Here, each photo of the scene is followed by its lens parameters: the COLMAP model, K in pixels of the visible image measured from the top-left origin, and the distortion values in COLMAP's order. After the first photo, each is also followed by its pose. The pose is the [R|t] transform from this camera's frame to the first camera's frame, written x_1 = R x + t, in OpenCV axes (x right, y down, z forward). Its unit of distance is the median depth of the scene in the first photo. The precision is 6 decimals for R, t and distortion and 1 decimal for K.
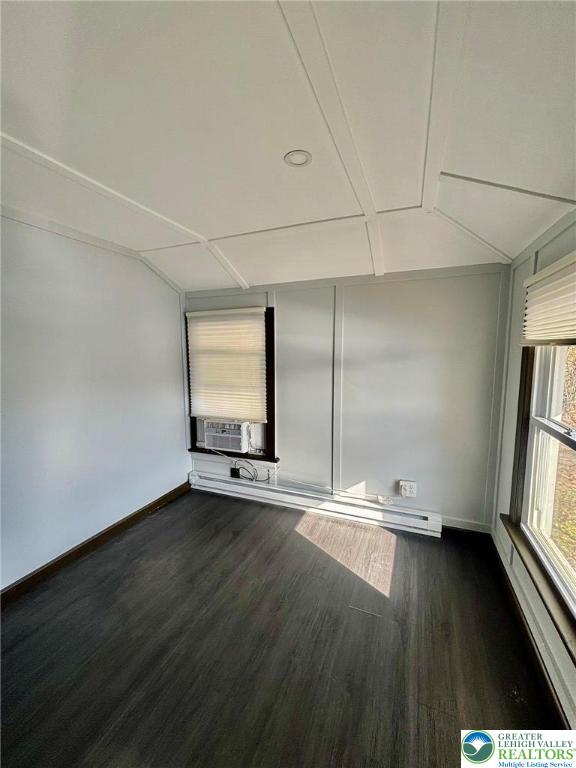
lens RADIAL K [[307.7, 0, 288.3], [0, 307.7, 384.4], [0, 0, 1]] dist [0.000604, -0.000384]
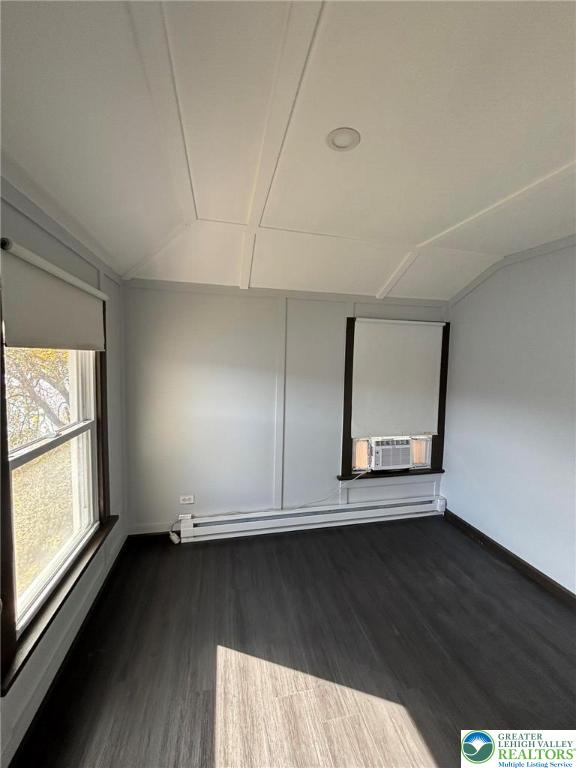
lens RADIAL K [[307.7, 0, 289.9], [0, 307.7, 381.6], [0, 0, 1]] dist [0.000604, -0.000384]
pose [[0.817164, -0.013986, 0.576235, -1.015757], [0.041349, 0.998552, -0.034402, -0.034843], [-0.574920, 0.051938, 0.816560, 0.425807]]
